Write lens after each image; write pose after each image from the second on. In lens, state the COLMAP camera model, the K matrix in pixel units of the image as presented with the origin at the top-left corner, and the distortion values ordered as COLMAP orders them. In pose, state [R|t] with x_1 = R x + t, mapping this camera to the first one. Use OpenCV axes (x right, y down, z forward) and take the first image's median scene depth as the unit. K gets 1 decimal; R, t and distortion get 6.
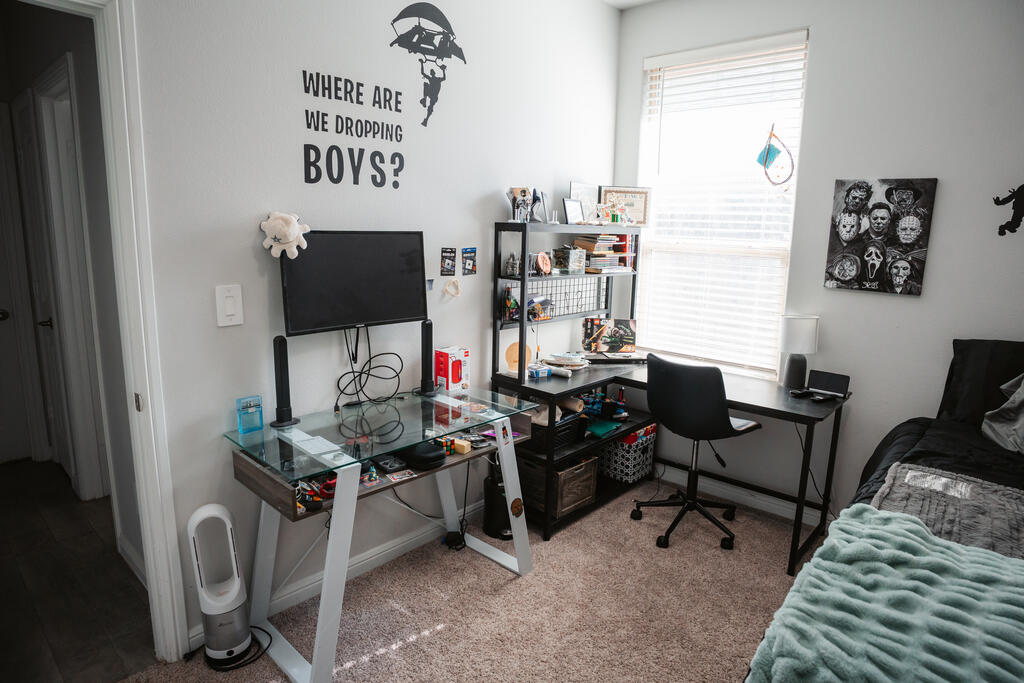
lens RADIAL K [[609.8, 0, 515.7], [0, 609.8, 345.7], [0, 0, 1]] dist [-0.081583, 0.024292]
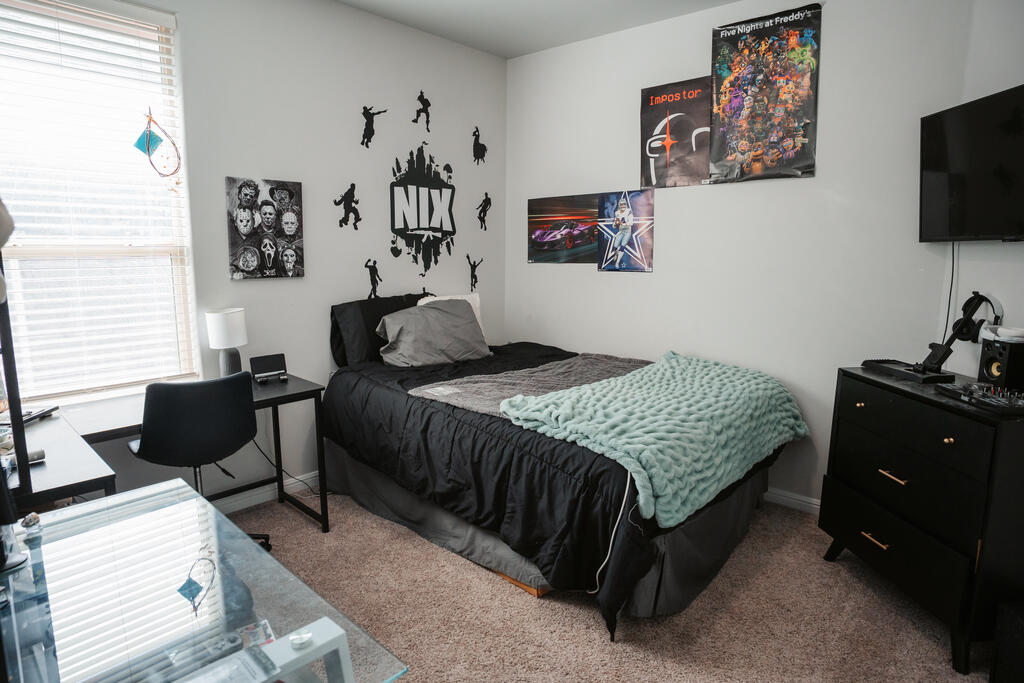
lens RADIAL K [[609.8, 0, 515.5], [0, 609.8, 340.4], [0, 0, 1]] dist [-0.081583, 0.024292]
pose [[-0.055388, -0.183013, 0.981549, -0.591520], [0.175596, 0.965951, 0.190013, -0.114432], [-0.982903, 0.182880, -0.021366, 0.594447]]
